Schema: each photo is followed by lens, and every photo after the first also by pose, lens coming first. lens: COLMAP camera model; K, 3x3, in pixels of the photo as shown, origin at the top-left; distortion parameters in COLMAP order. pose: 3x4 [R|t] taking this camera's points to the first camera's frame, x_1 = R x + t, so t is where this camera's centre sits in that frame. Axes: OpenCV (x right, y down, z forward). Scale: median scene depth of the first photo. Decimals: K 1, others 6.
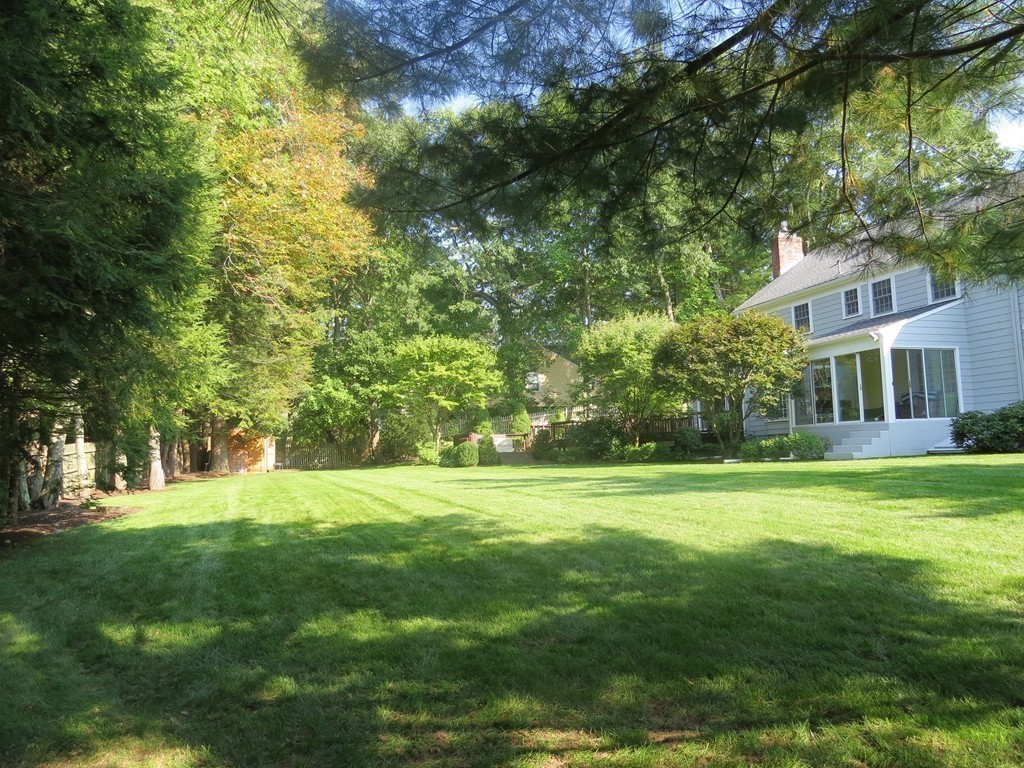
lens RADIAL K [[721.6, 0, 511.7], [0, 721.6, 383.4], [0, 0, 1]] dist [0.000557, -0.000873]
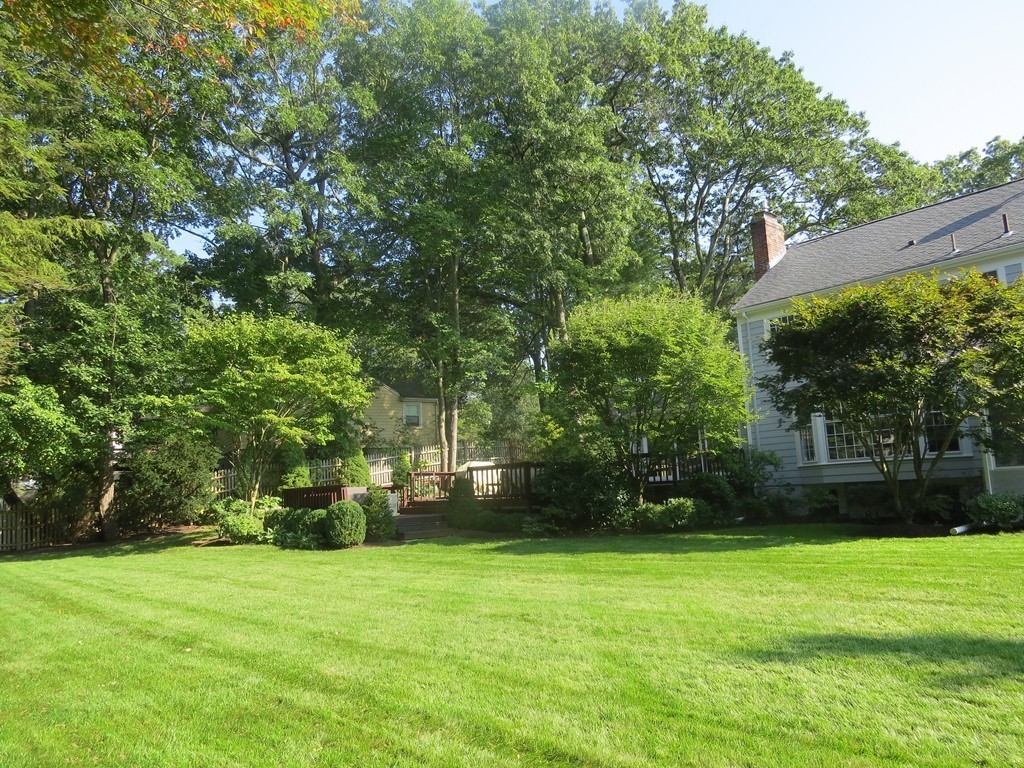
lens RADIAL K [[721.6, 0, 512.4], [0, 721.6, 383.0], [0, 0, 1]] dist [0.000557, -0.000873]
pose [[0.913664, 0.049683, 0.403421, -0.140983], [-0.020626, 0.996890, -0.076058, 0.025744], [-0.405946, 0.061171, 0.911848, 0.366958]]
